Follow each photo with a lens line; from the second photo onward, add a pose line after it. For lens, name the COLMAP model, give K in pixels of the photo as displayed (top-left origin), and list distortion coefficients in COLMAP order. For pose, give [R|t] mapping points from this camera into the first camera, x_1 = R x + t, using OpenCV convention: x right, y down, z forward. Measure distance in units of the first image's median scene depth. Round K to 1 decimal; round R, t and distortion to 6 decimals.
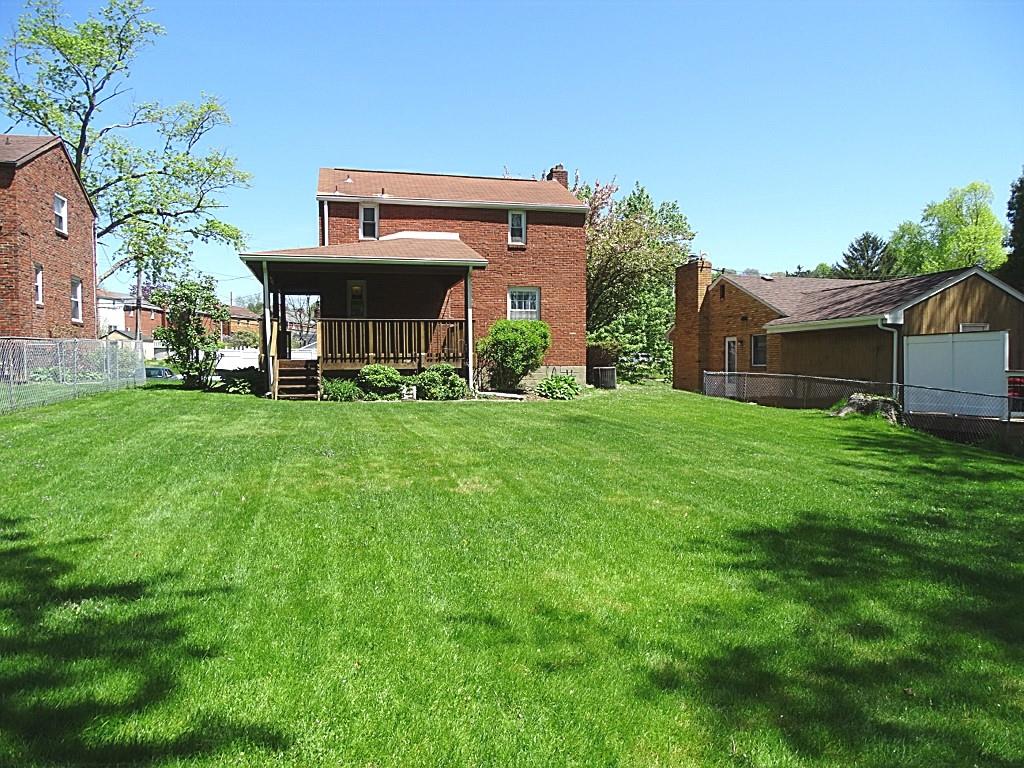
lens RADIAL K [[727.4, 0, 516.3], [0, 727.4, 381.9], [0, 0, 1]] dist [0.000982, 0.002166]
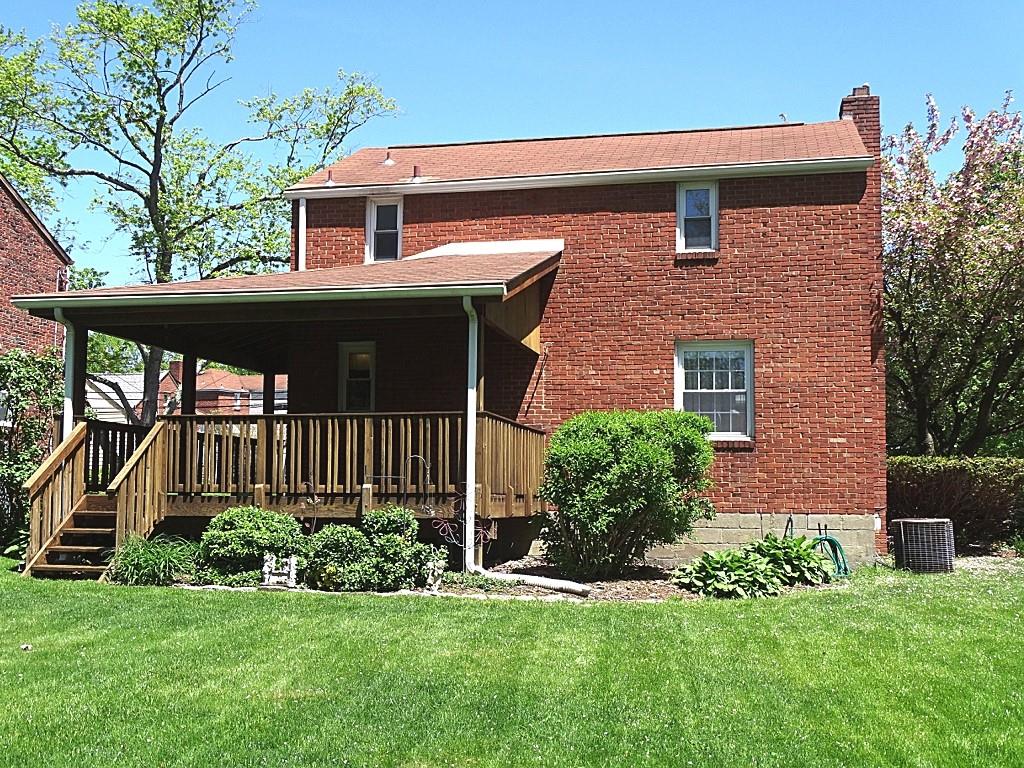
lens RADIAL K [[1196.3, 0, 509.4], [0, 1196.3, 347.8], [0, 0, 1]] dist [0.064912, -0.000905]
pose [[0.890698, -0.047905, -0.452064, 0.259147], [-0.021293, 0.988944, -0.146751, -0.013068], [0.454097, 0.140337, 0.879831, 0.294498]]
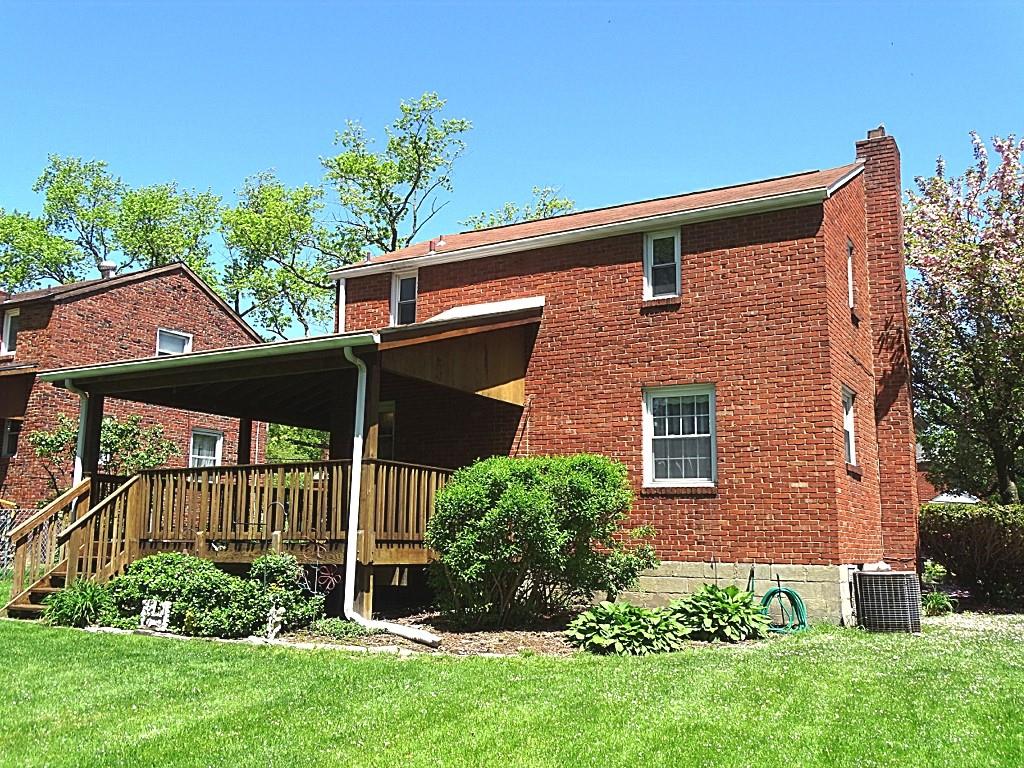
lens RADIAL K [[981.4, 0, 492.4], [0, 981.4, 342.1], [0, 0, 1]] dist [0.061220, -0.021420]
pose [[0.726145, -0.128901, -0.675350, 0.377165], [-0.031372, 0.975033, -0.219832, -0.019020], [0.686825, 0.180817, 0.703972, 0.515444]]
